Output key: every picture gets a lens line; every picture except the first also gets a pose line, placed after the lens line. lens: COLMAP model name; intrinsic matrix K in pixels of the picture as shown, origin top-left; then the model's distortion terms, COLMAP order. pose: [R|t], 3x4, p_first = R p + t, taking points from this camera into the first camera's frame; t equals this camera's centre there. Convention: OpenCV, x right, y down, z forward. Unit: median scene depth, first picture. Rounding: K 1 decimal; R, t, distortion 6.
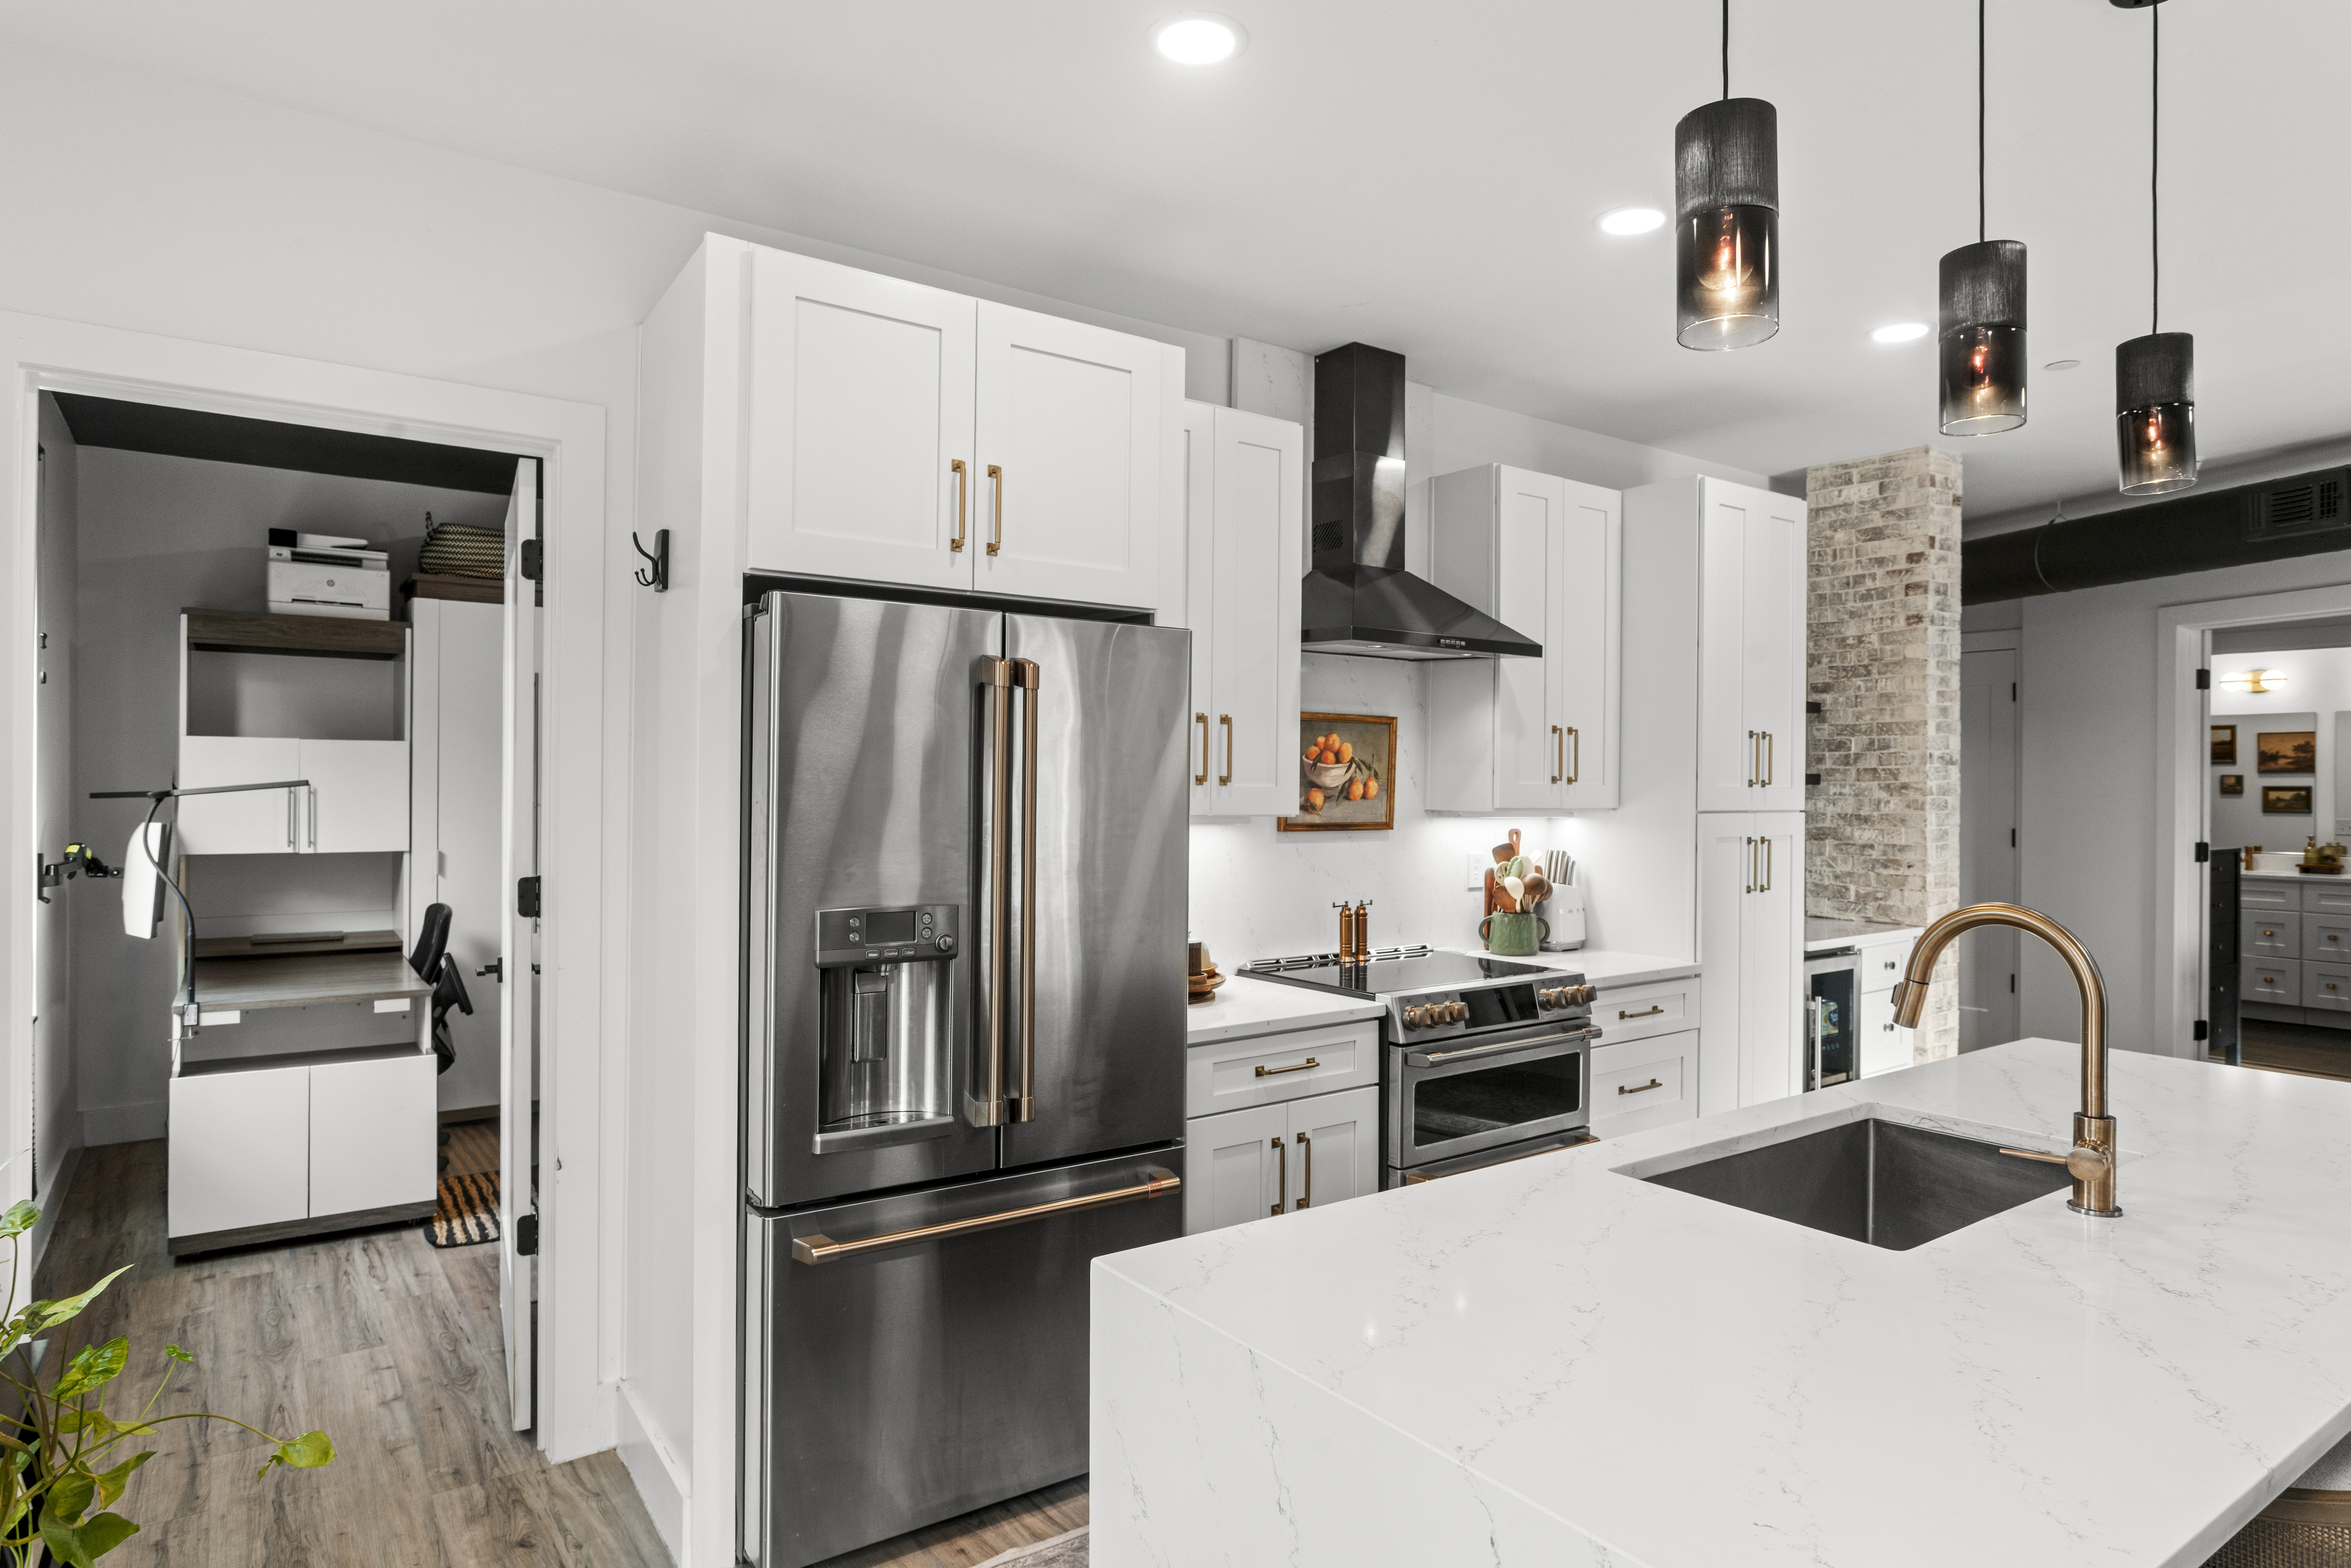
lens RADIAL K [[1343.6, 0, 1175.5], [0, 1343.6, 784.0], [0, 0, 1]] dist [-0.017500, 0.000487]
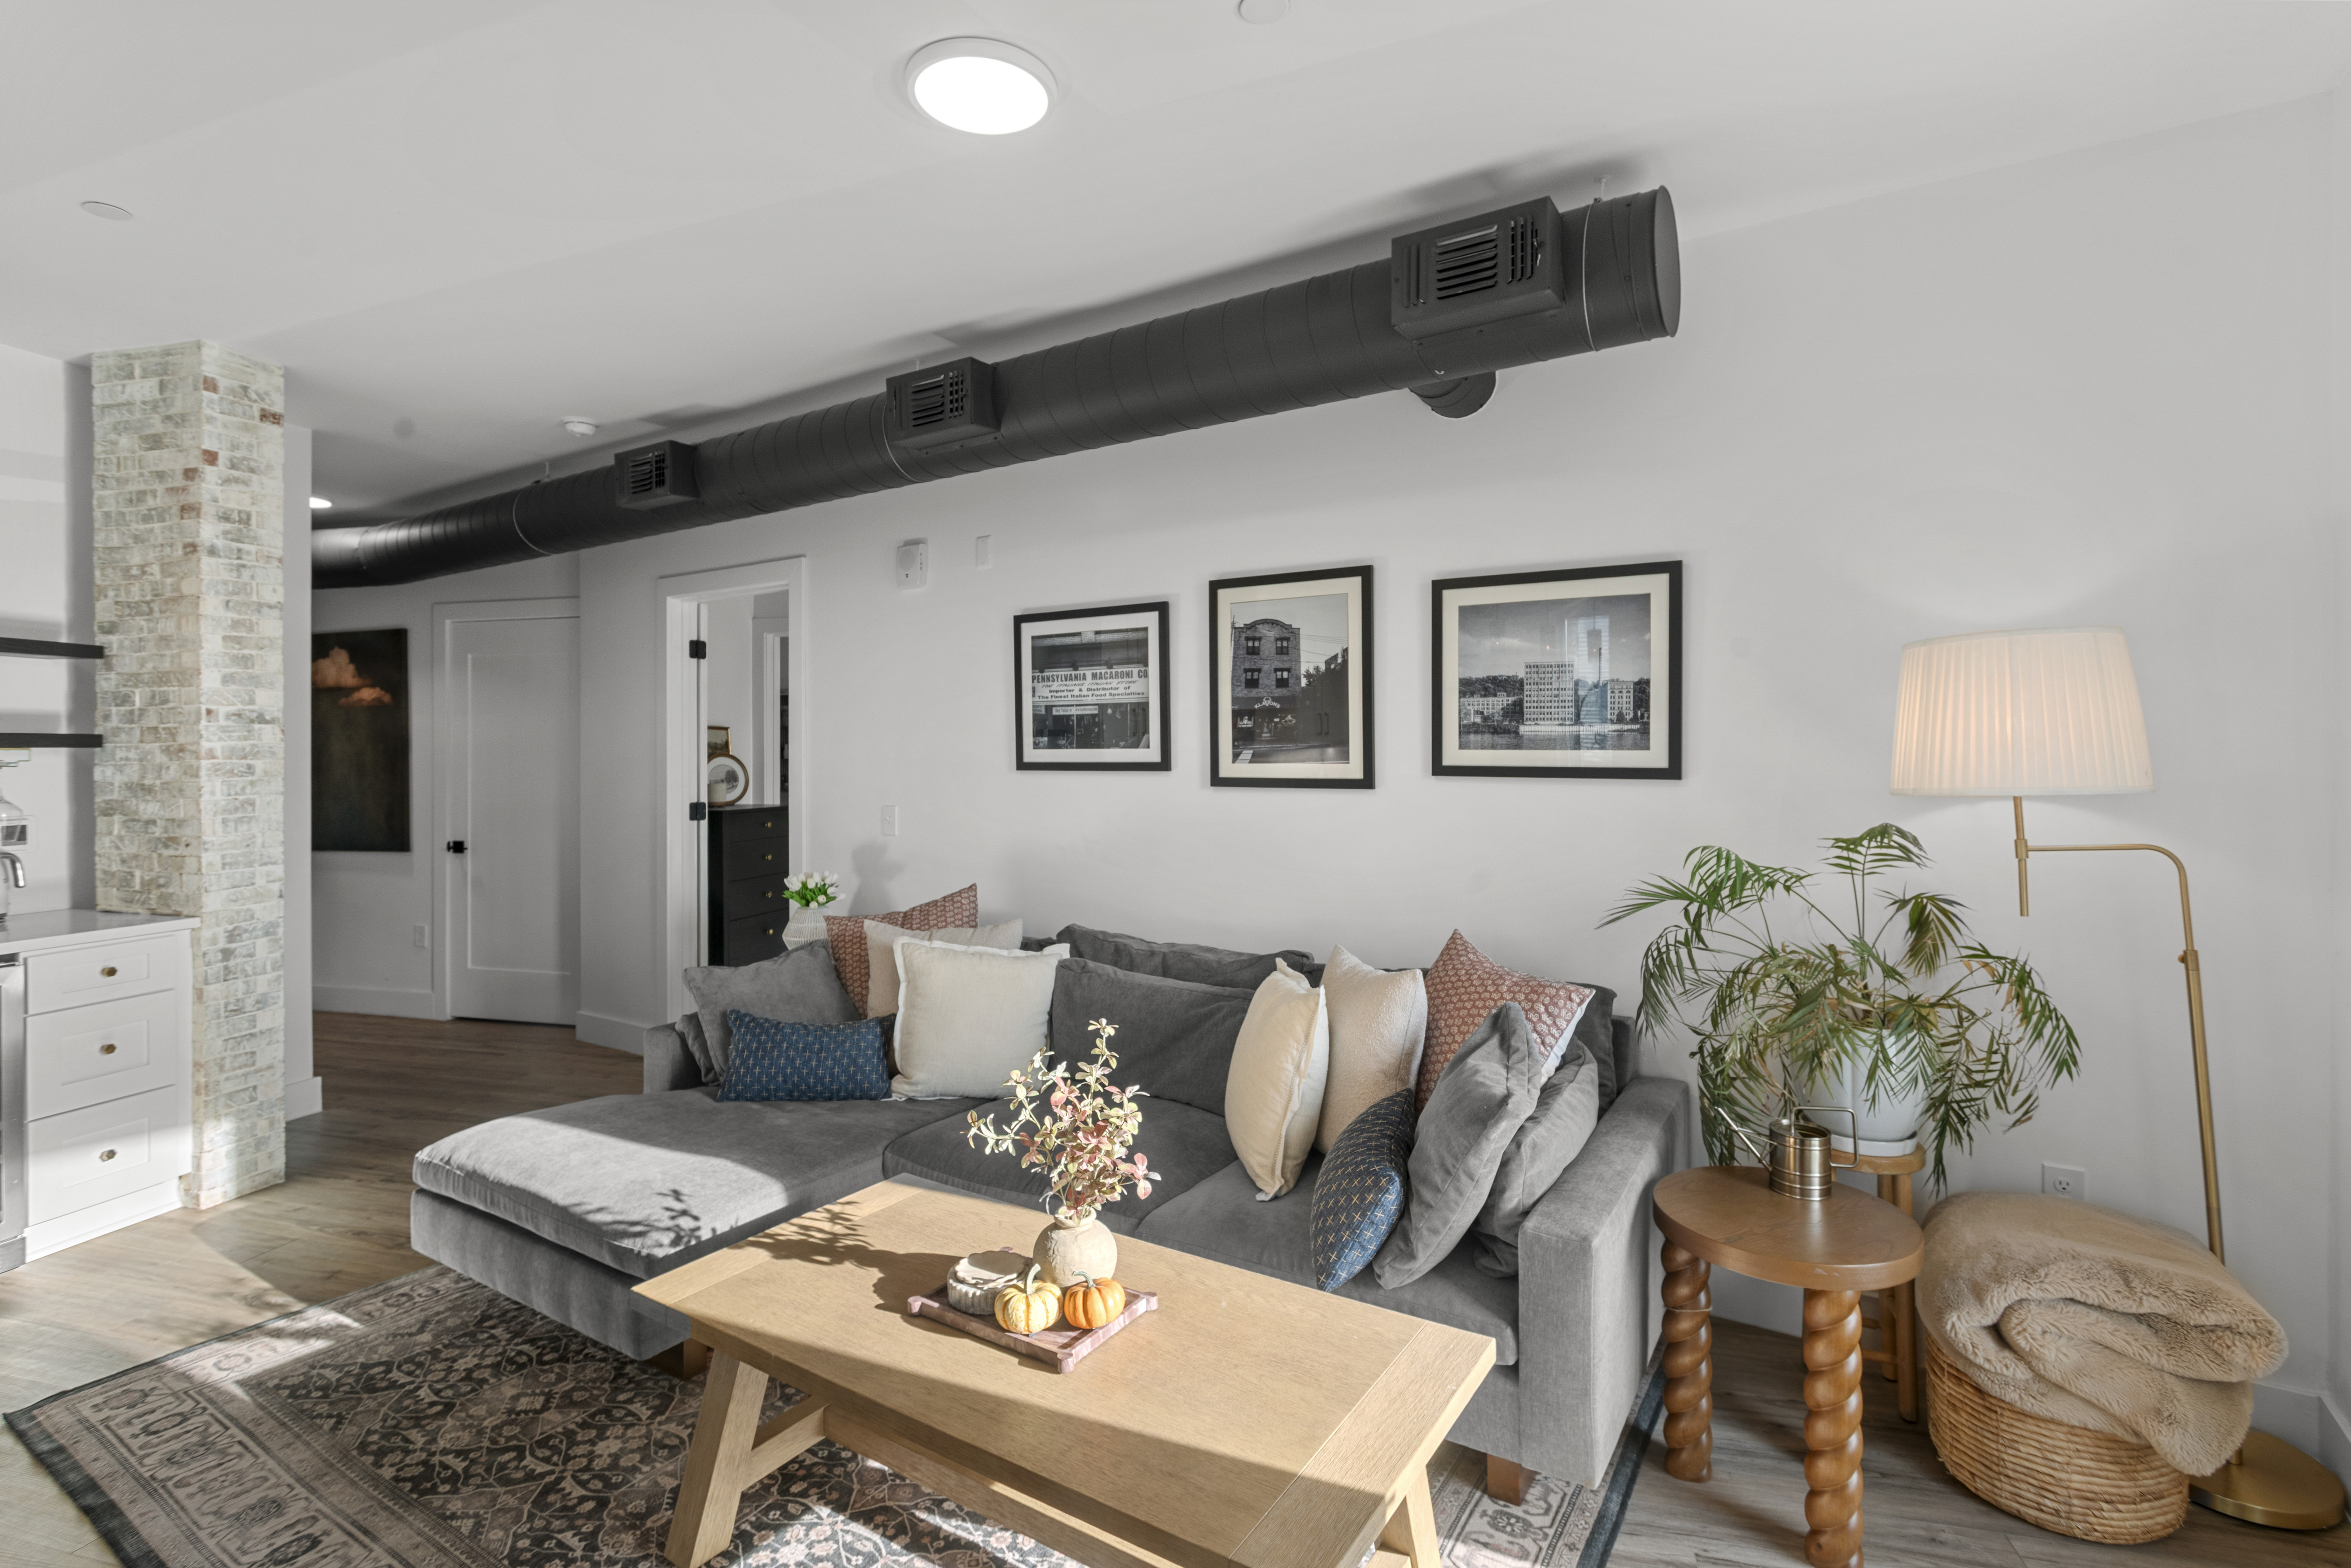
lens RADIAL K [[1123.2, 0, 1189.0], [0, 1123.2, 754.3], [0, 0, 1]] dist [-0.001472, -0.000585]
pose [[0.769026, -0.004862, 0.639199, 0.676786], [0.005684, 0.999984, 0.000768, 0.009589], [-0.639192, 0.003042, 0.769041, 0.075756]]
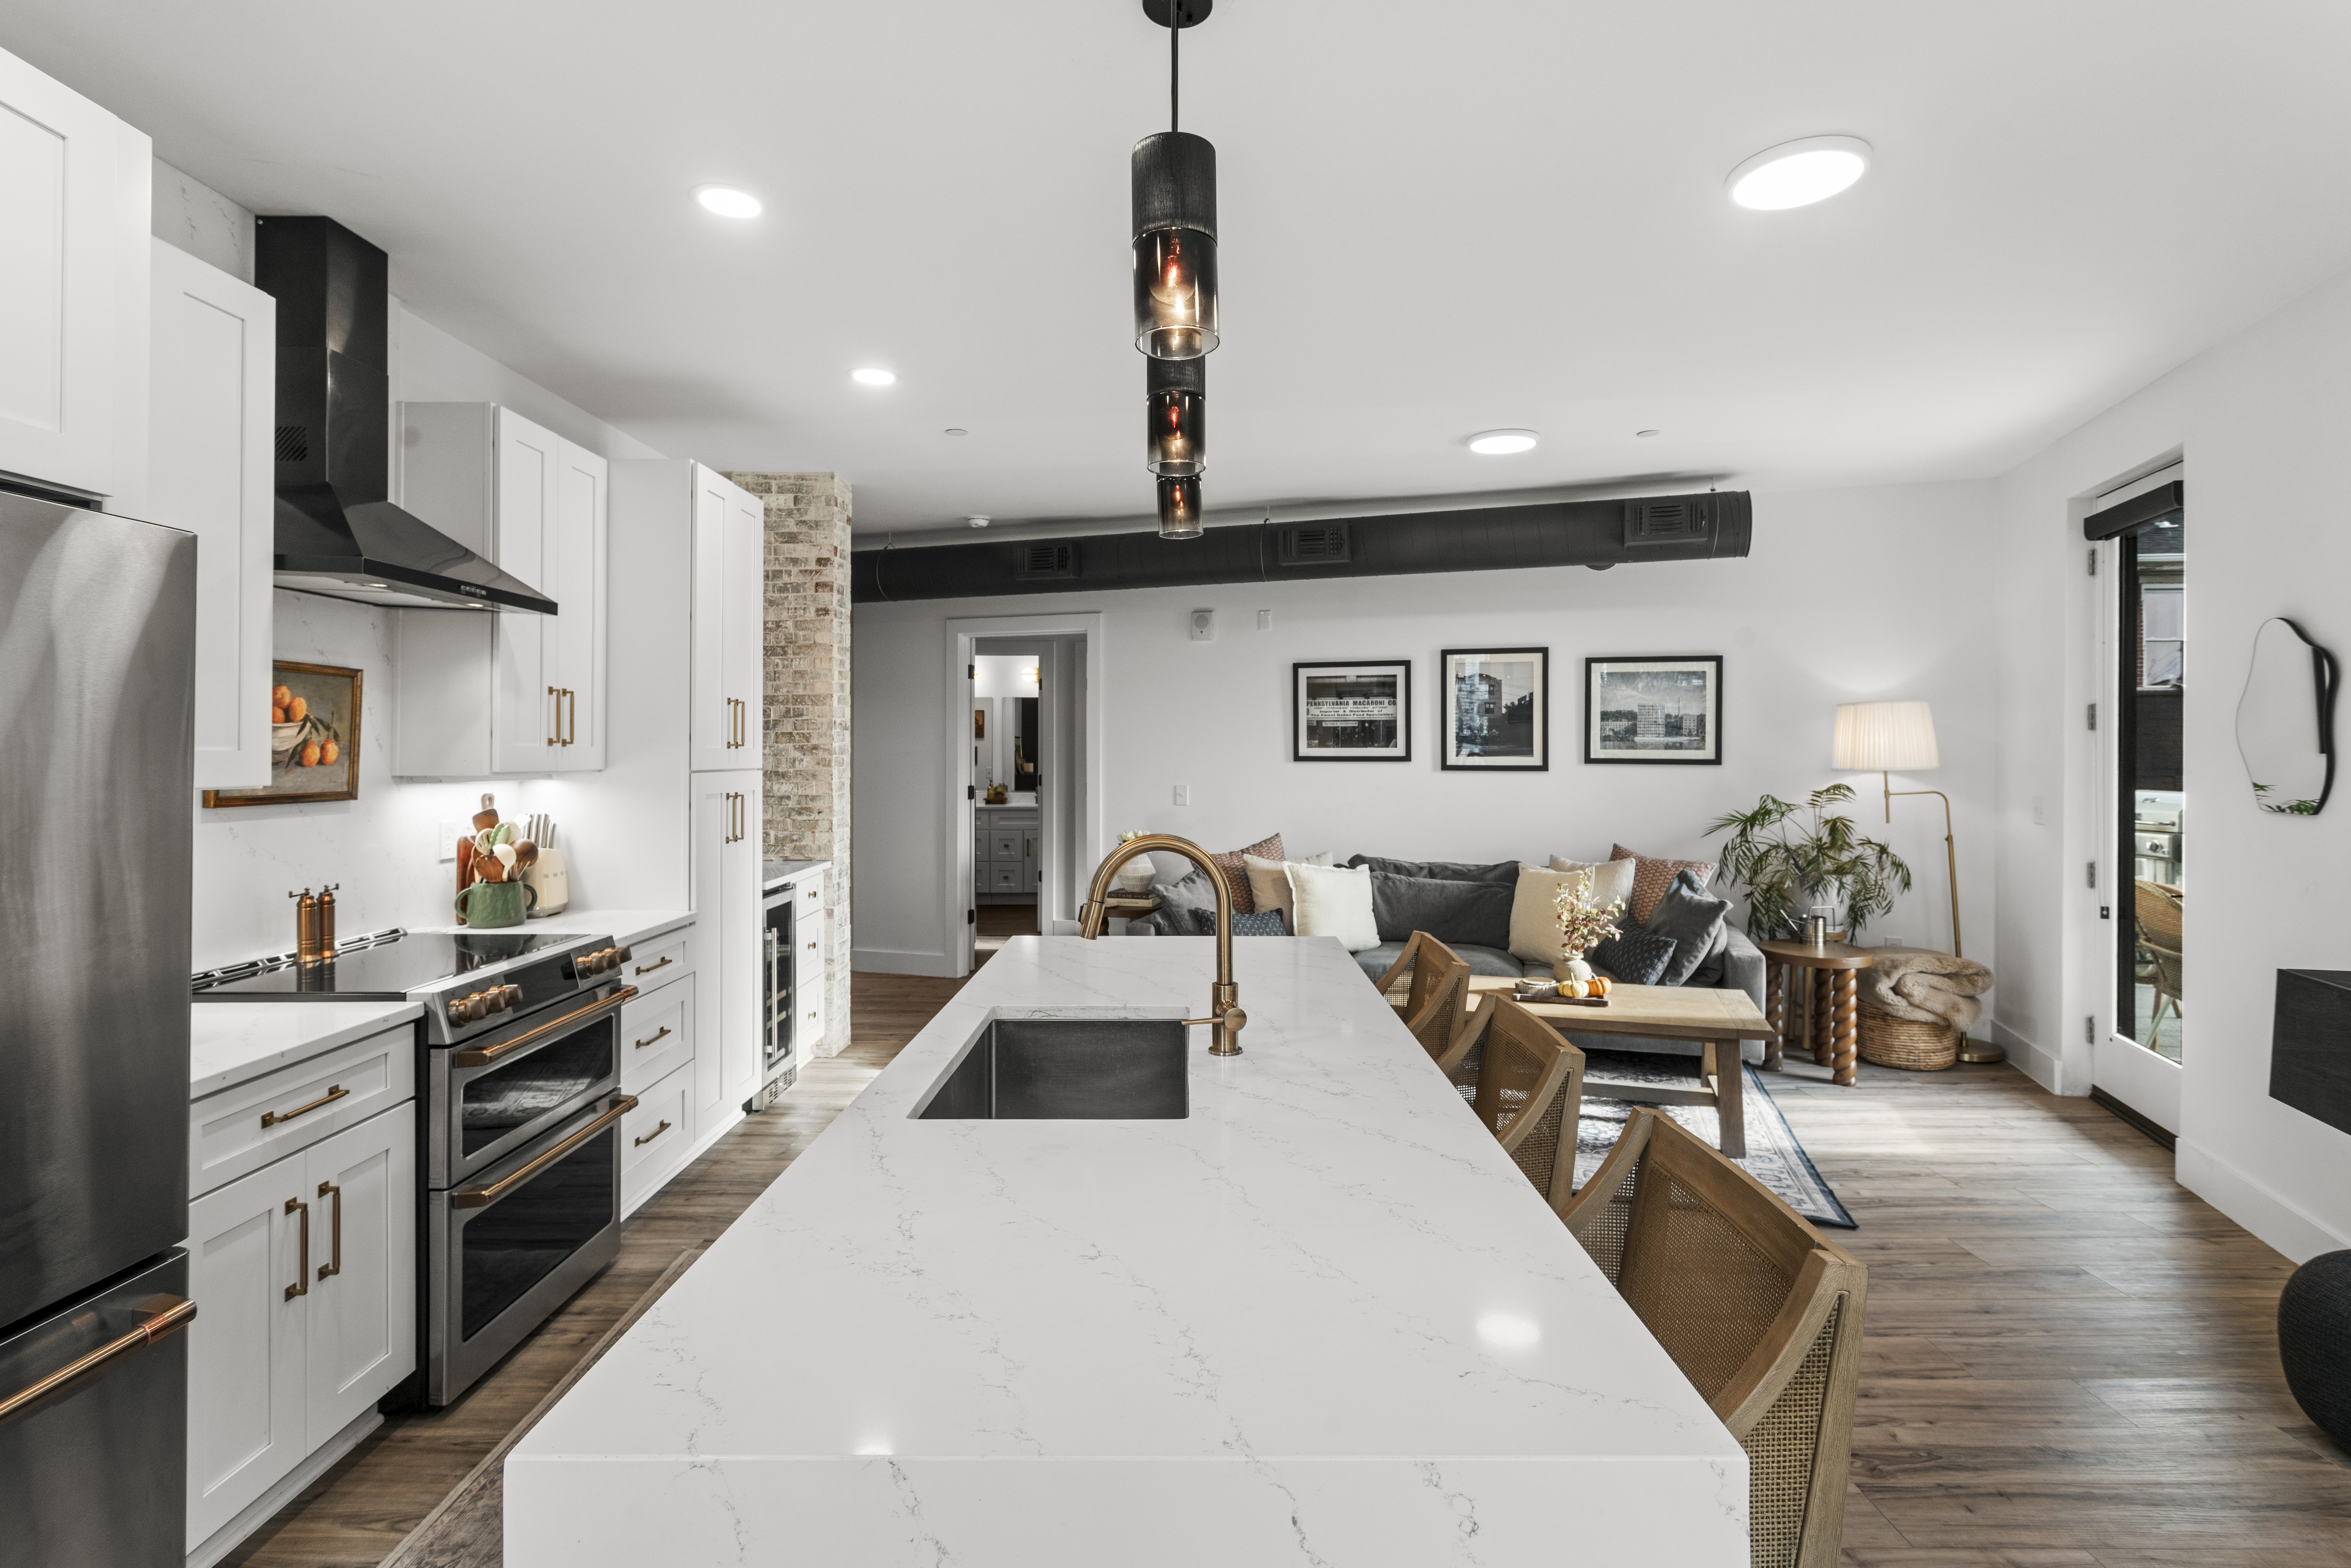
lens RADIAL K [[1126.7, 0, 1191.1], [0, 1126.7, 746.7], [0, 0, 1]] dist [-0.002008, 0.000496]
pose [[0.578256, -0.003808, 0.815847, -0.114157], [0.003507, 0.999991, 0.002181, 0.000225], [-0.815848, 0.001600, 0.578264, 0.141343]]
